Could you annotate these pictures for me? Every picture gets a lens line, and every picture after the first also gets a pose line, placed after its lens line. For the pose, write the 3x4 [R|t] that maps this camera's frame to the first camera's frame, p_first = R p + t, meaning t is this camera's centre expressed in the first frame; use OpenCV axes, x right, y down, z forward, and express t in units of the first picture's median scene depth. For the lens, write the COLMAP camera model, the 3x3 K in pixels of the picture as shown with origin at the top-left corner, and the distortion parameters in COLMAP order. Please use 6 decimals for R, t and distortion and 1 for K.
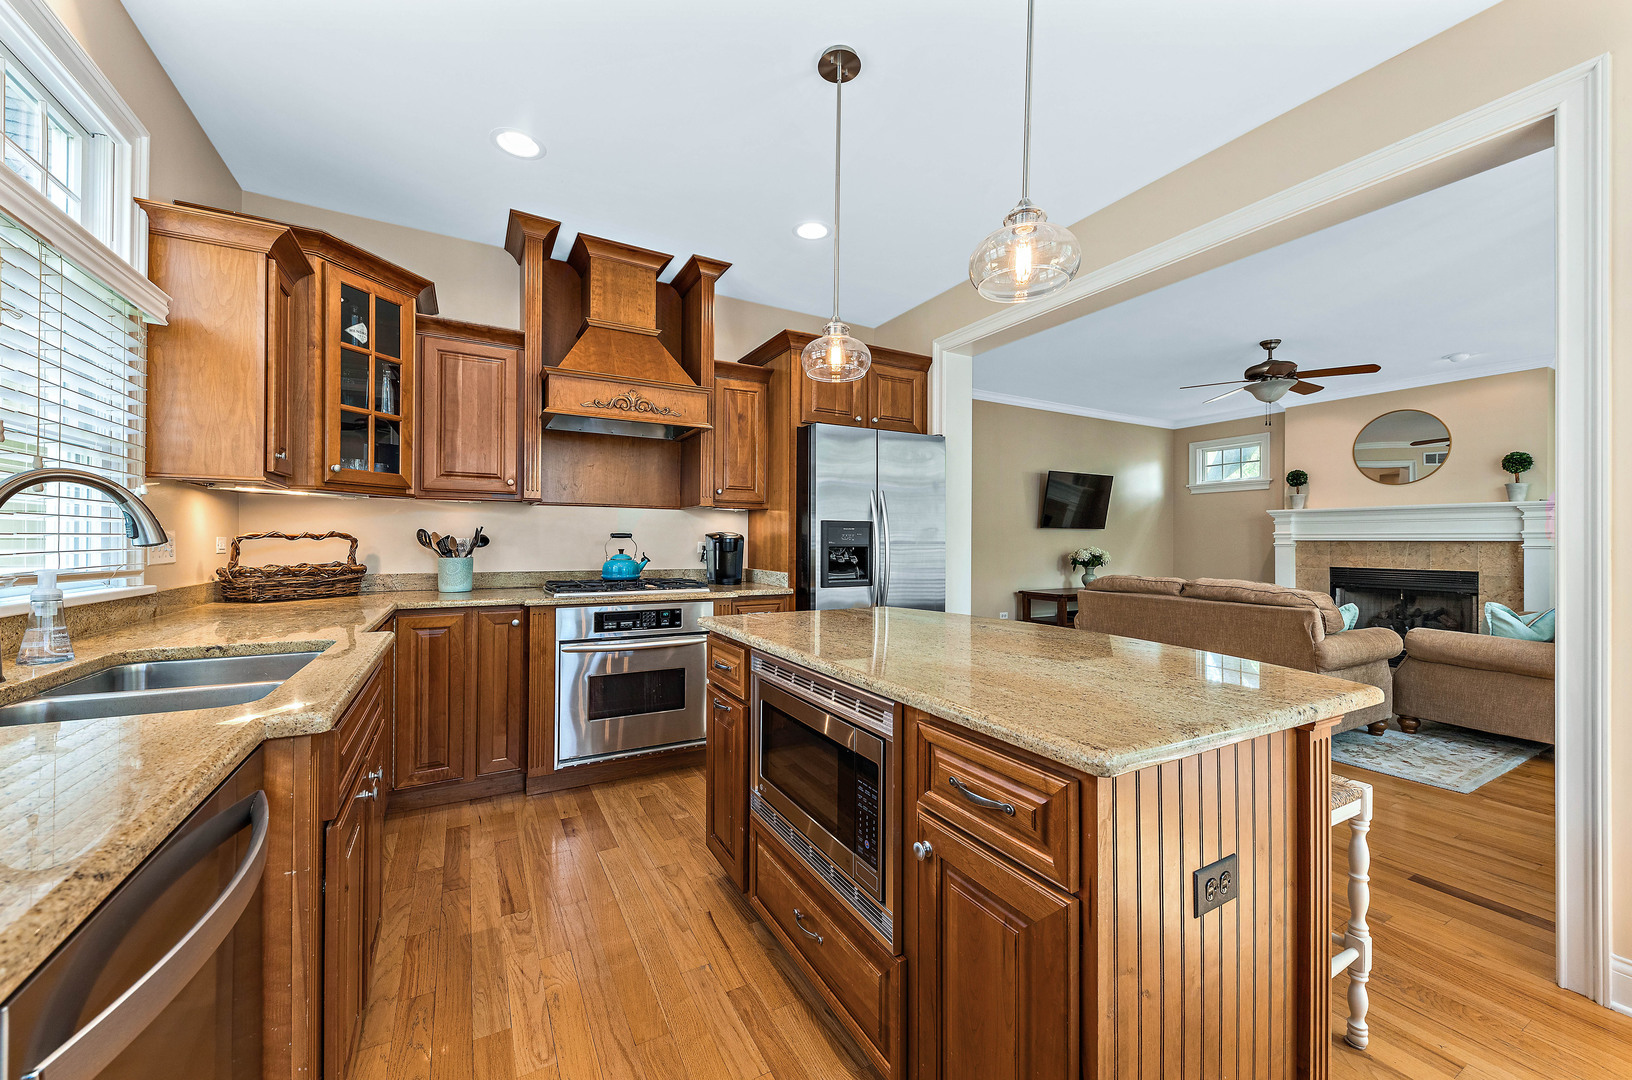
lens RADIAL K [[611.2, 0, 805.0], [0, 611.2, 537.2], [0, 0, 1]] dist [0.000704, 0.000068]
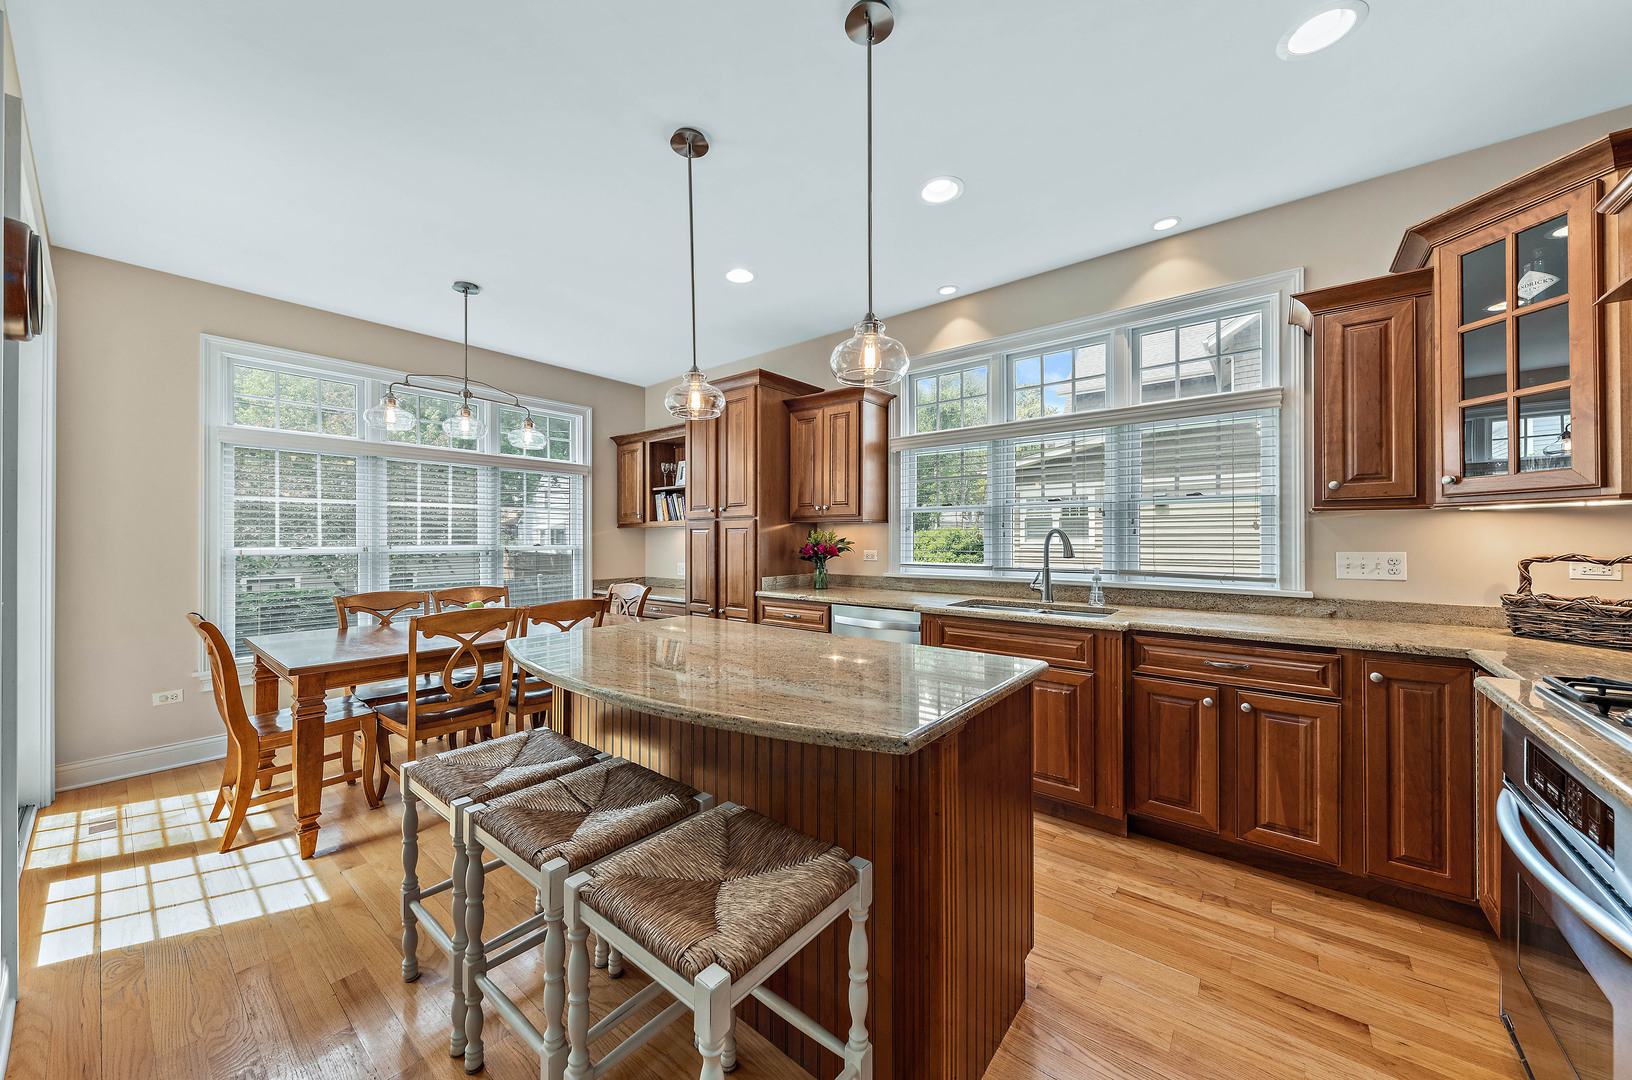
lens RADIAL K [[569.2, 0, 811.9], [0, 569.2, 539.3], [0, 0, 1]] dist [0.001546, 0.000043]
pose [[-0.925364, -0.002840, -0.379068, 0.257700], [-0.000060, 0.999973, -0.007346, -0.017693], [0.379079, -0.006775, -0.925339, 1.009347]]
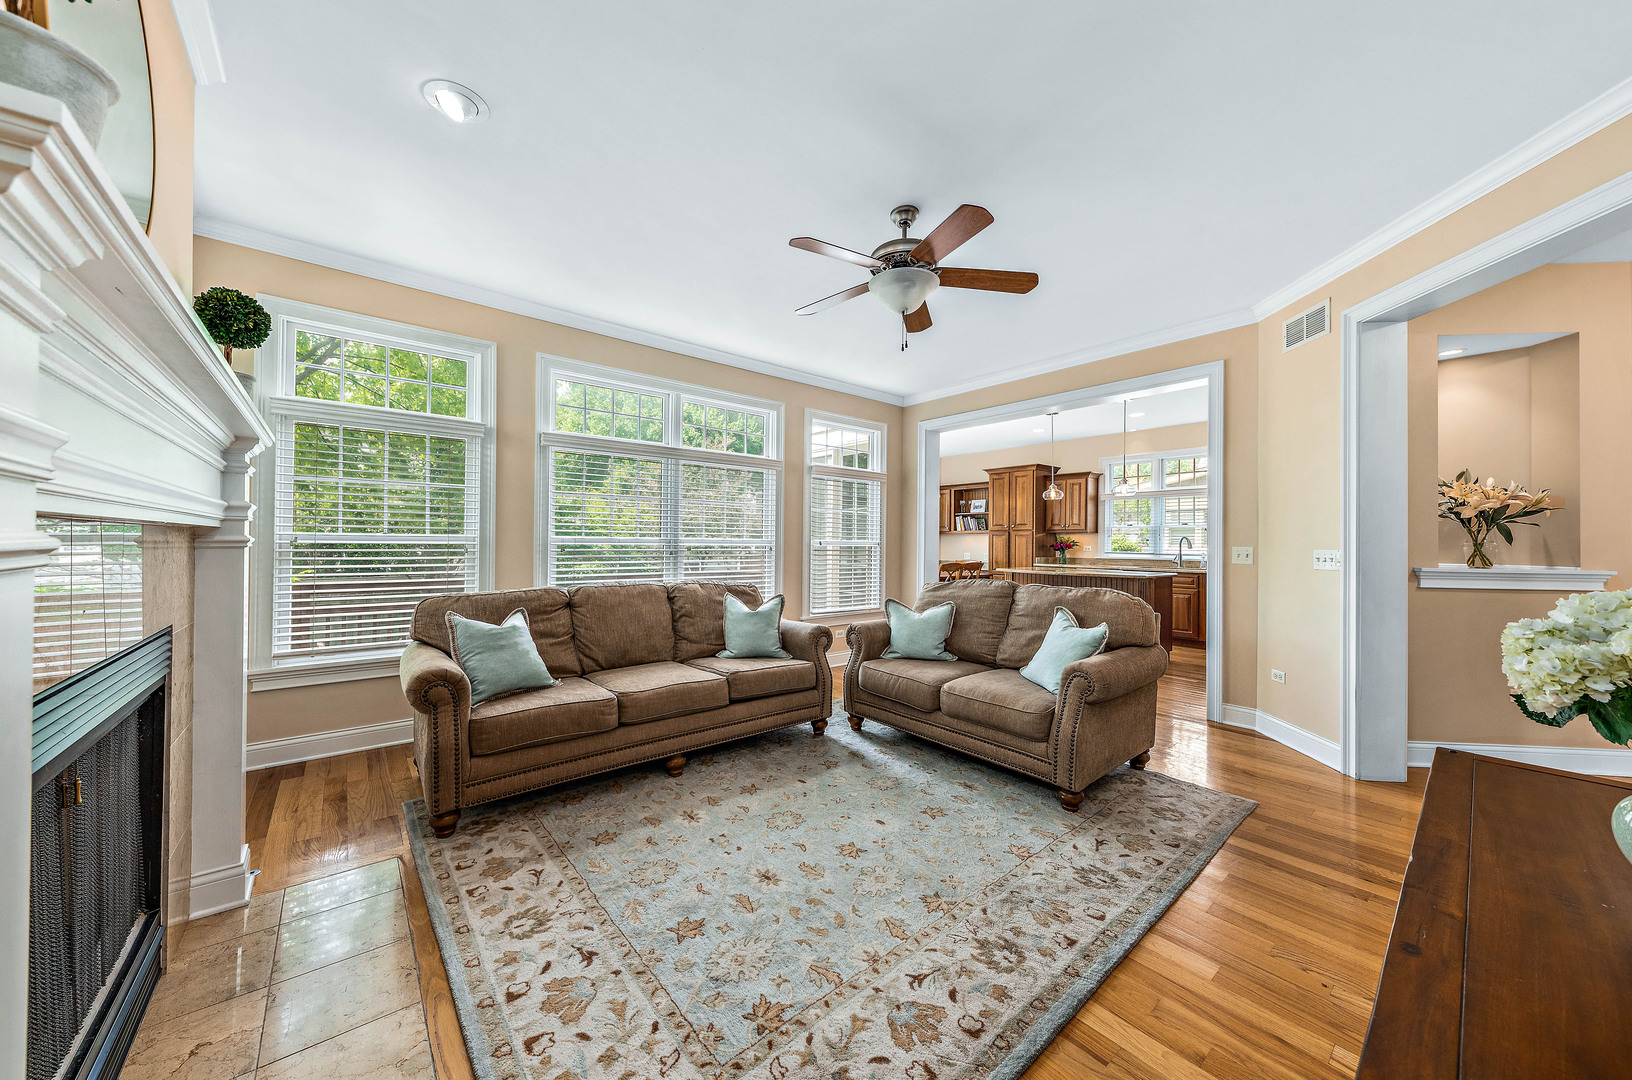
lens RADIAL K [[569.2, 0, 810.7], [0, 569.2, 539.4], [0, 0, 1]] dist [0.001546, 0.000043]
pose [[-0.980977, -0.004620, -0.194069, 1.351169], [-0.003584, 0.999977, -0.005690, -0.012317], [0.194090, -0.004886, -0.980971, 2.150398]]
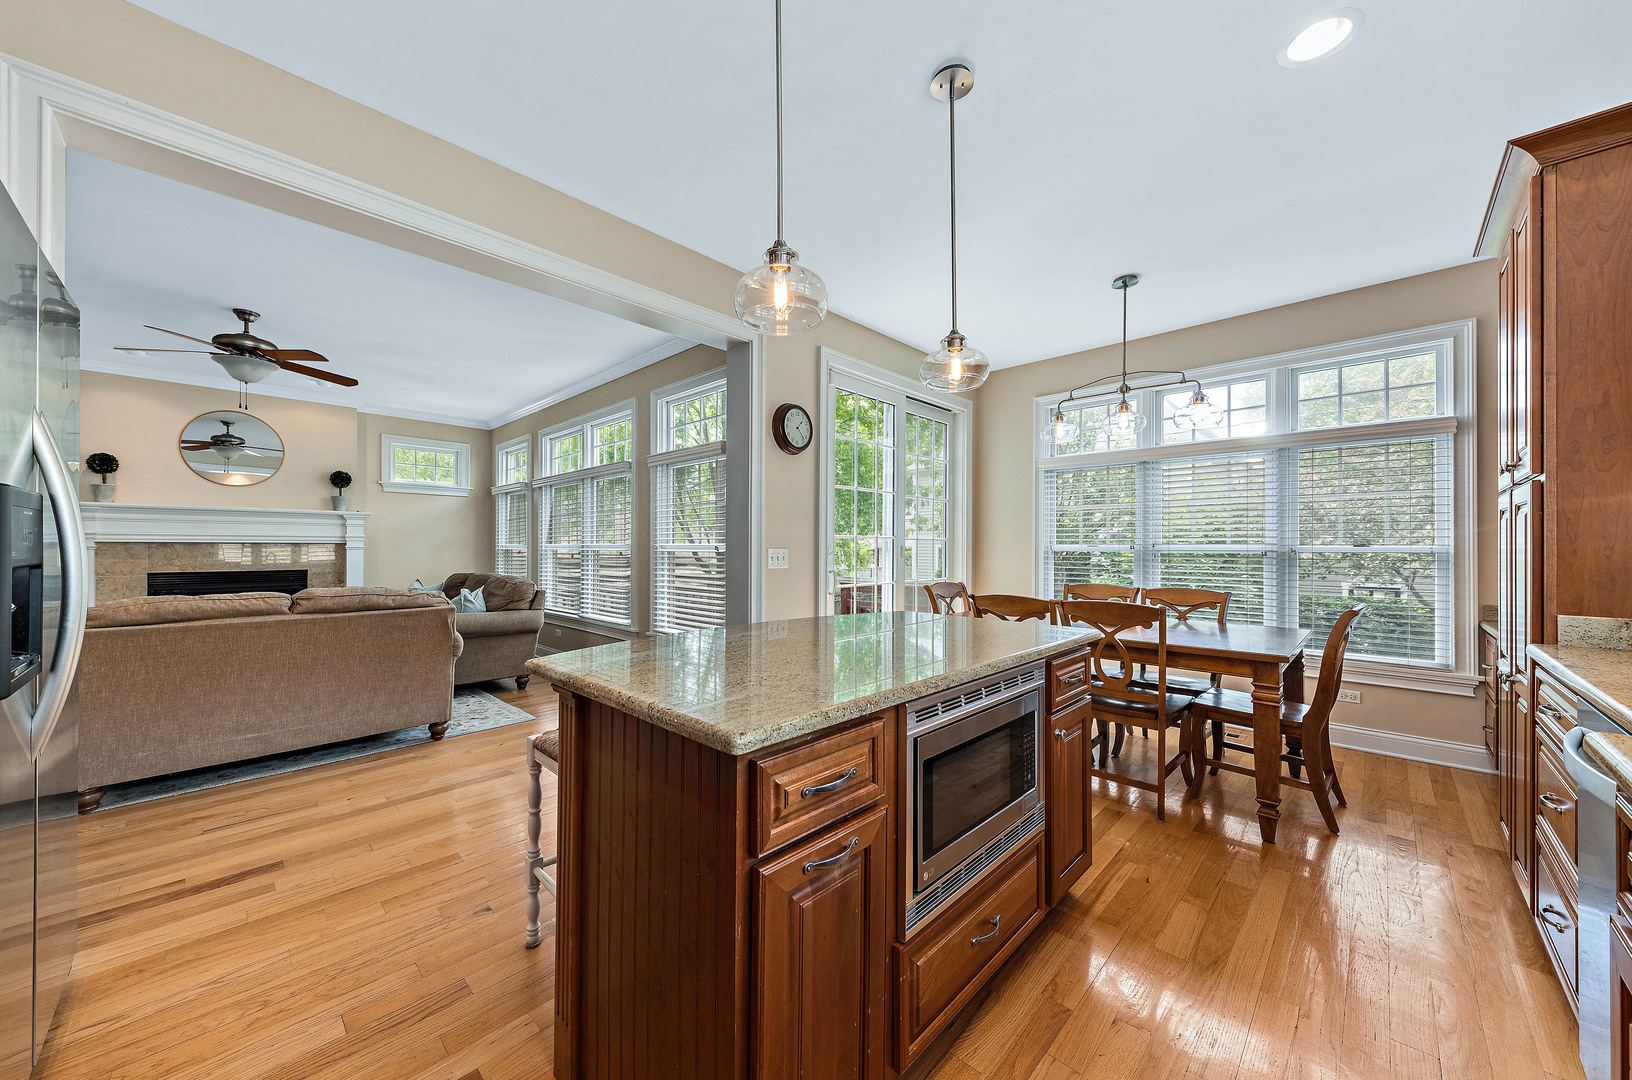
lens RADIAL K [[569.2, 0, 808.4], [0, 569.2, 545.7], [0, 0, 1]] dist [0.001546, 0.000043]
pose [[-0.279257, -0.005105, 0.960203, -0.348973], [-0.011166, 0.999936, 0.002069, -0.001610], [-0.960151, -0.010144, -0.279296, 0.680641]]
